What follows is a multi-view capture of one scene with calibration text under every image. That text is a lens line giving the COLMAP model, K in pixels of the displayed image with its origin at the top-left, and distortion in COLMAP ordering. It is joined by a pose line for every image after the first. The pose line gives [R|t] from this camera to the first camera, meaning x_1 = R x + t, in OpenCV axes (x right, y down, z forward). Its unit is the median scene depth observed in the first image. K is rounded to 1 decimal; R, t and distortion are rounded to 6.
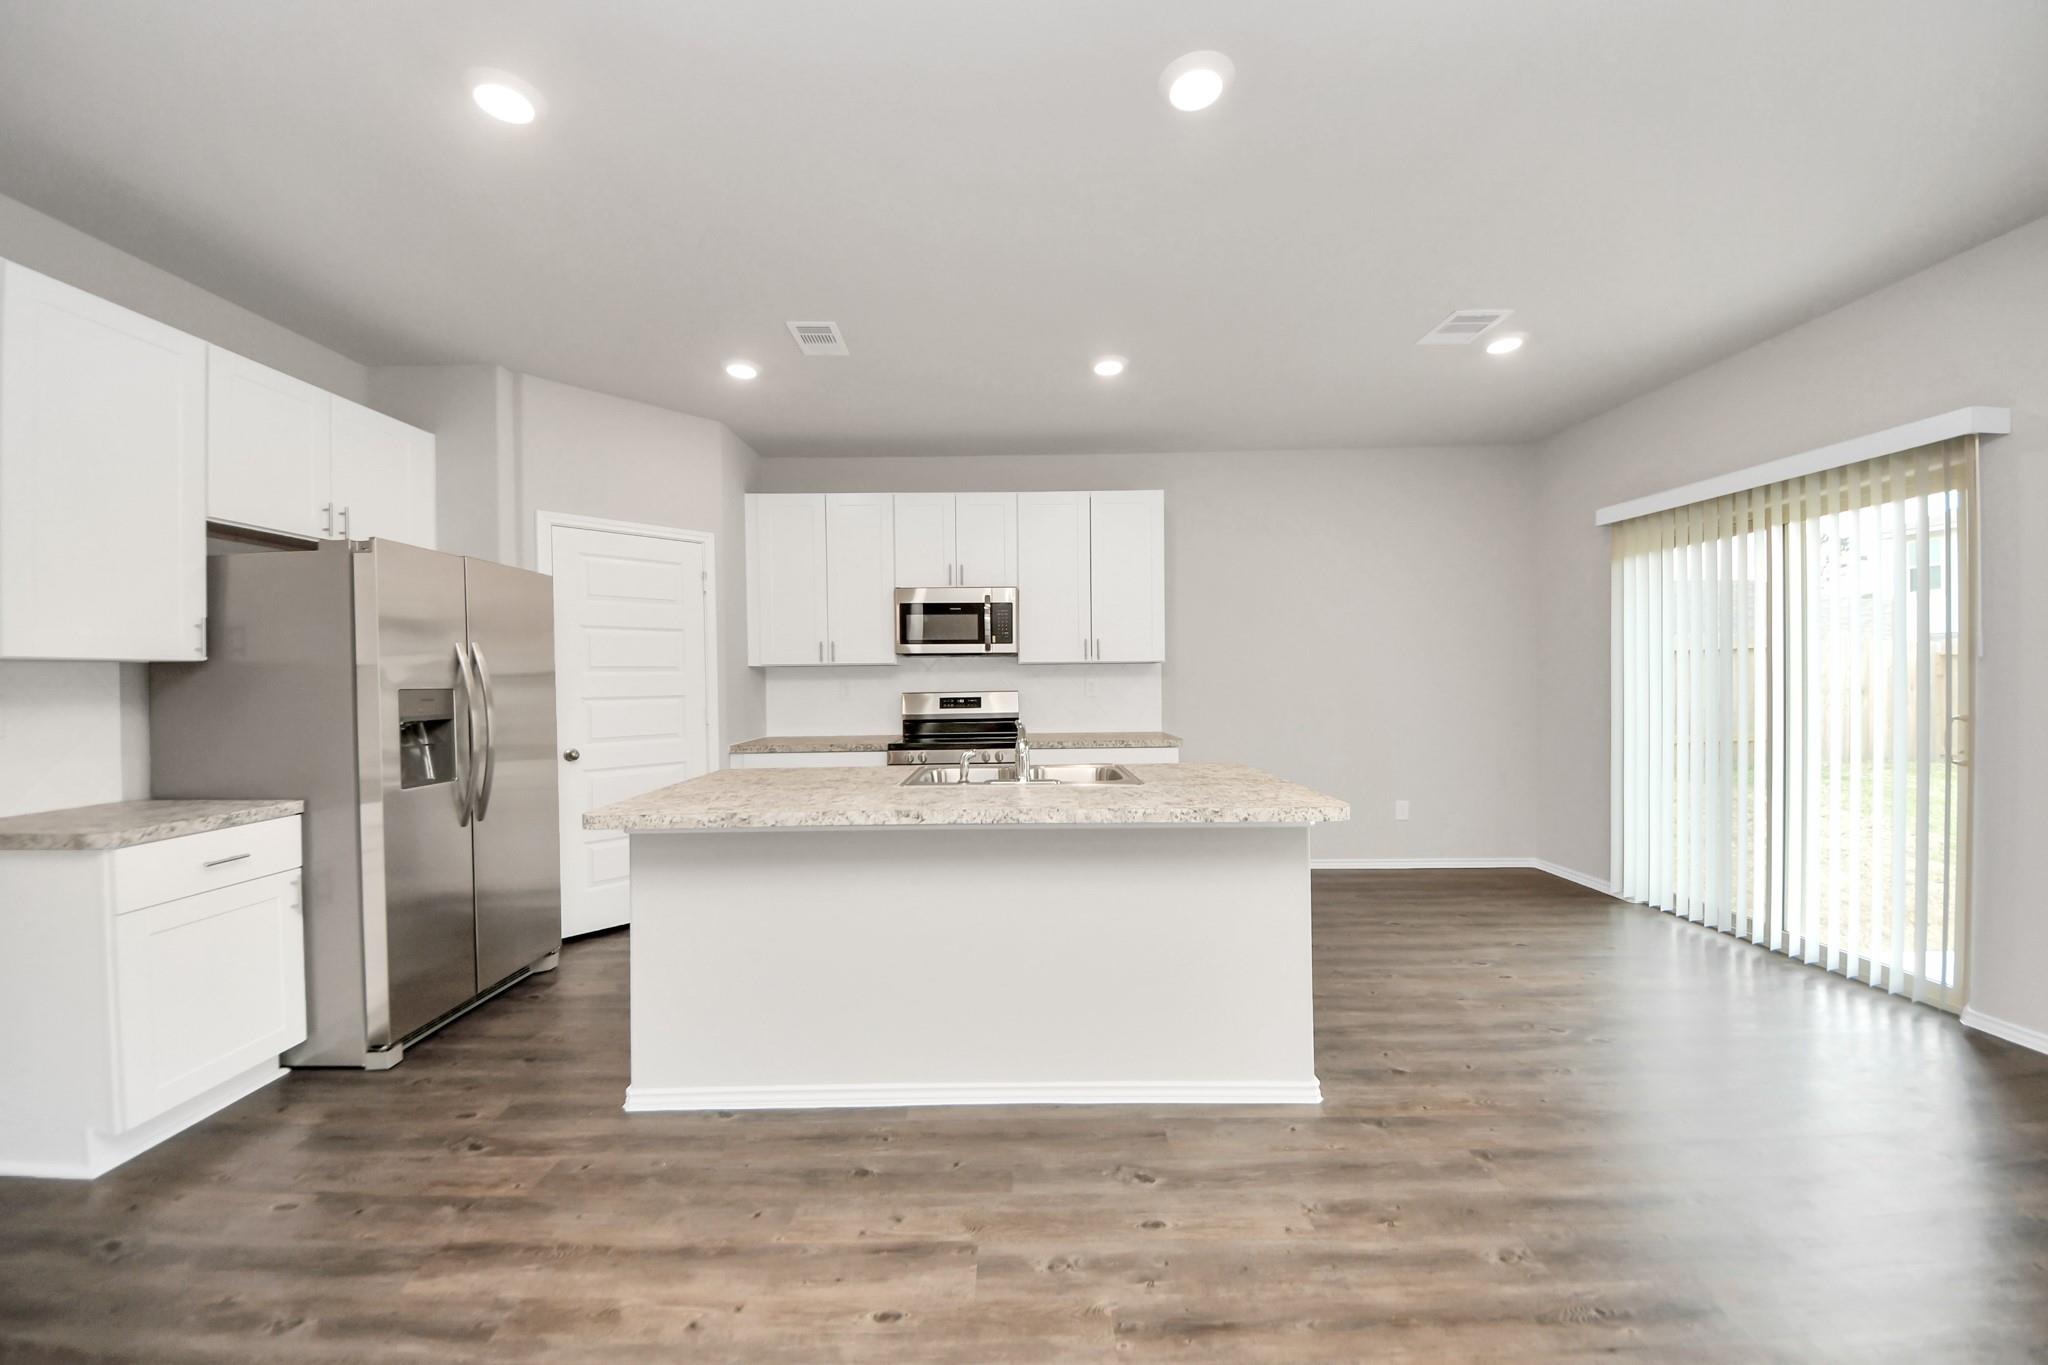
lens RADIAL K [[696.4, 0, 1024.0], [0, 696.4, 682.5], [0, 0, 1]] dist [-0.014832, 0.000063]
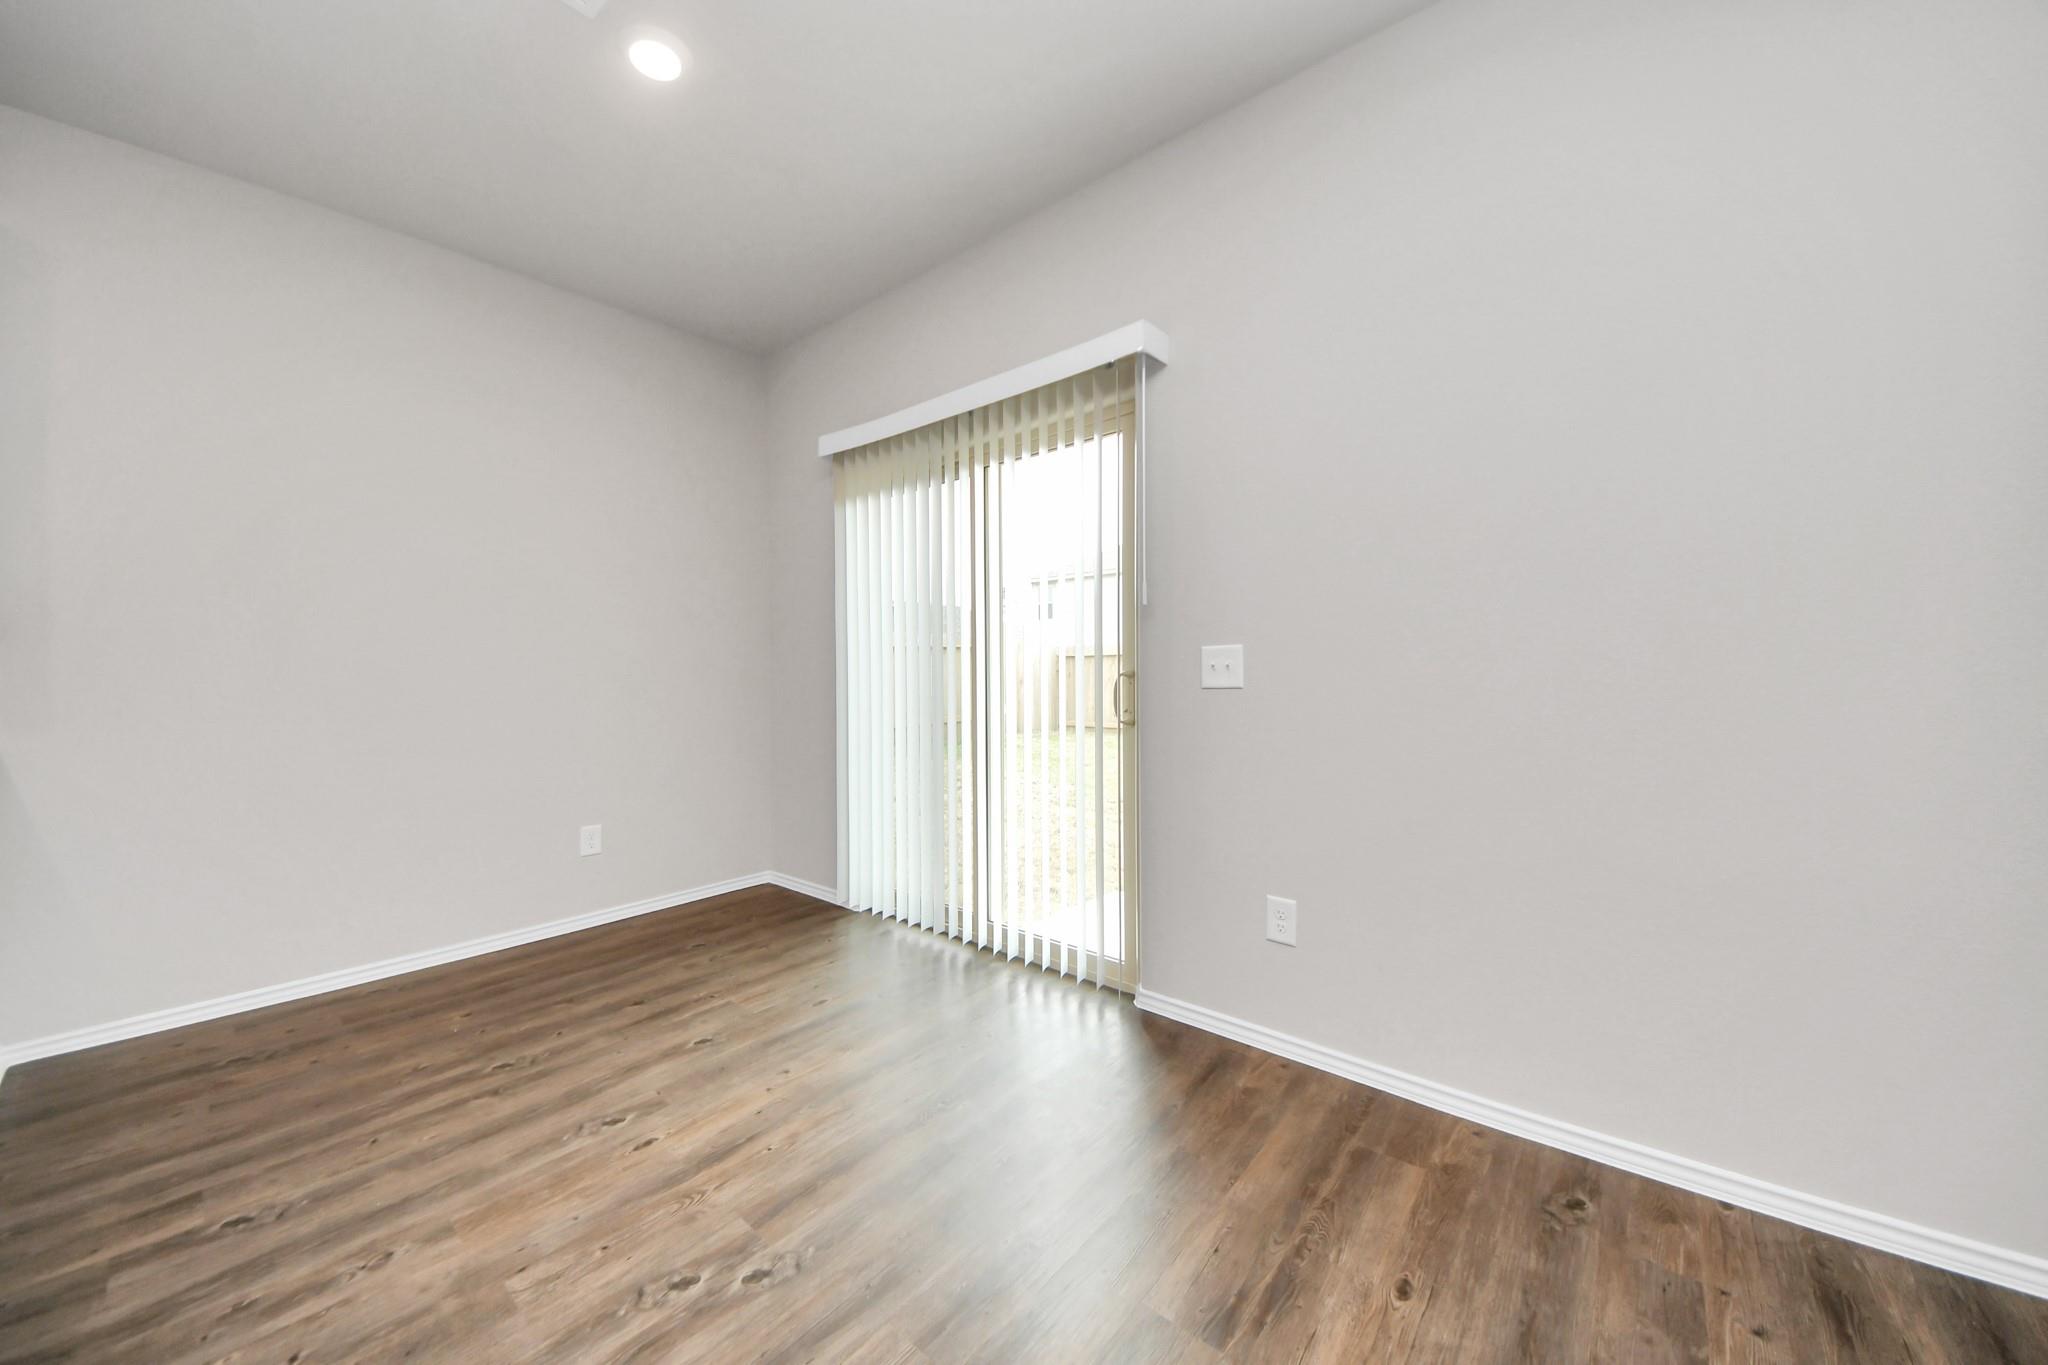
lens RADIAL K [[726.7, 0, 1024.0], [0, 726.7, 682.5], [0, 0, 1]] dist [0.000614, -0.000021]
pose [[0.617709, -0.010898, 0.786331, 0.376515], [0.017377, 0.999849, 0.000207, 0.058412], [-0.786215, 0.013537, 0.617805, 0.350397]]
